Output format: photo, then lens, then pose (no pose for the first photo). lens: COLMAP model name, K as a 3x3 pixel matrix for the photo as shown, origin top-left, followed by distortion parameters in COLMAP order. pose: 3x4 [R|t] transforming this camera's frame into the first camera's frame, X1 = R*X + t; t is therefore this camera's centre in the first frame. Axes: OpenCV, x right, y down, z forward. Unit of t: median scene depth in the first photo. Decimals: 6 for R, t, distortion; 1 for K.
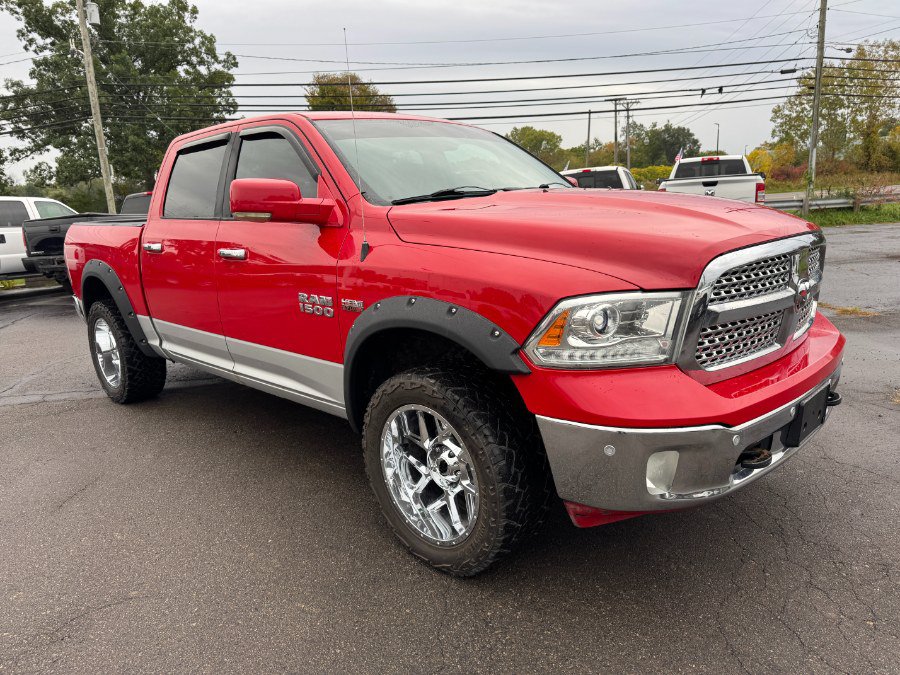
lens RADIAL K [[657.2, 0, 449.5], [0, 657.2, 333.8], [0, 0, 1]] dist [0.004692, -0.005043]
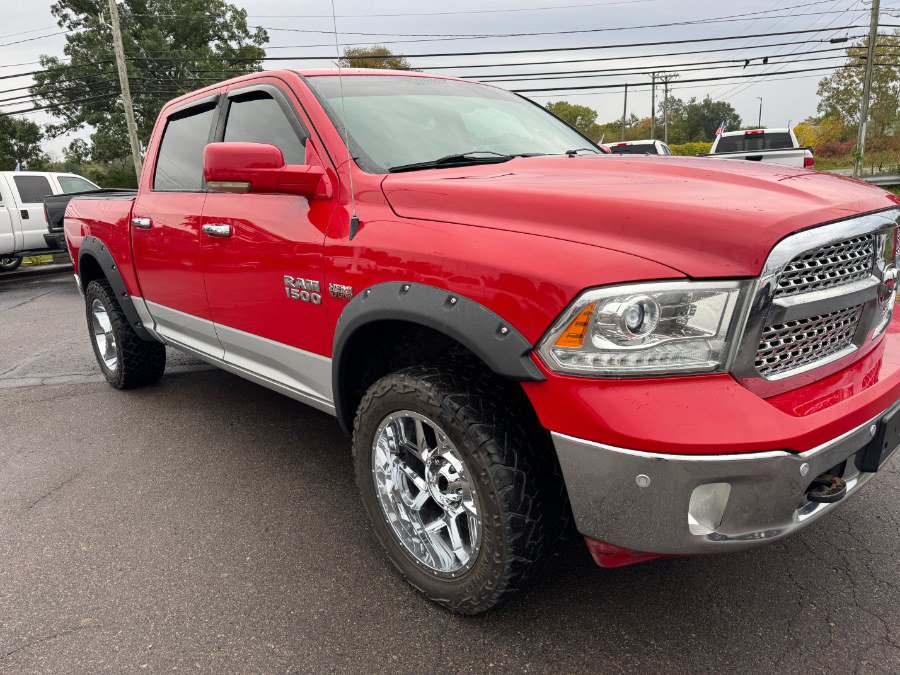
lens RADIAL K [[655.2, 0, 450.0], [0, 655.2, 337.5], [0, 0, 1]] dist [-0.003981, 0.002016]
pose [[0.998874, 0.012482, -0.045762, 0.027404], [-0.010700, 0.999182, 0.038993, -0.014495], [0.046211, -0.038459, 0.998191, 0.125358]]
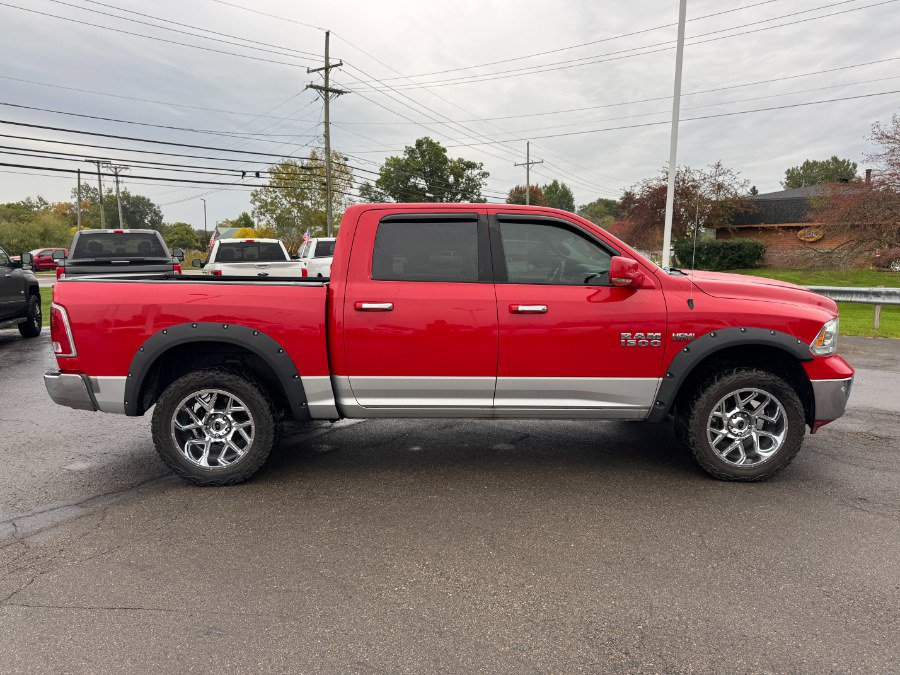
lens RADIAL K [[659.6, 0, 442.6], [0, 659.6, 336.1], [0, 0, 1]] dist [0.006208, -0.007073]
pose [[0.690582, -0.030854, 0.722596, -1.407230], [0.103896, 0.992960, -0.056894, -0.011294], [-0.715753, 0.114365, 0.688925, 0.246094]]
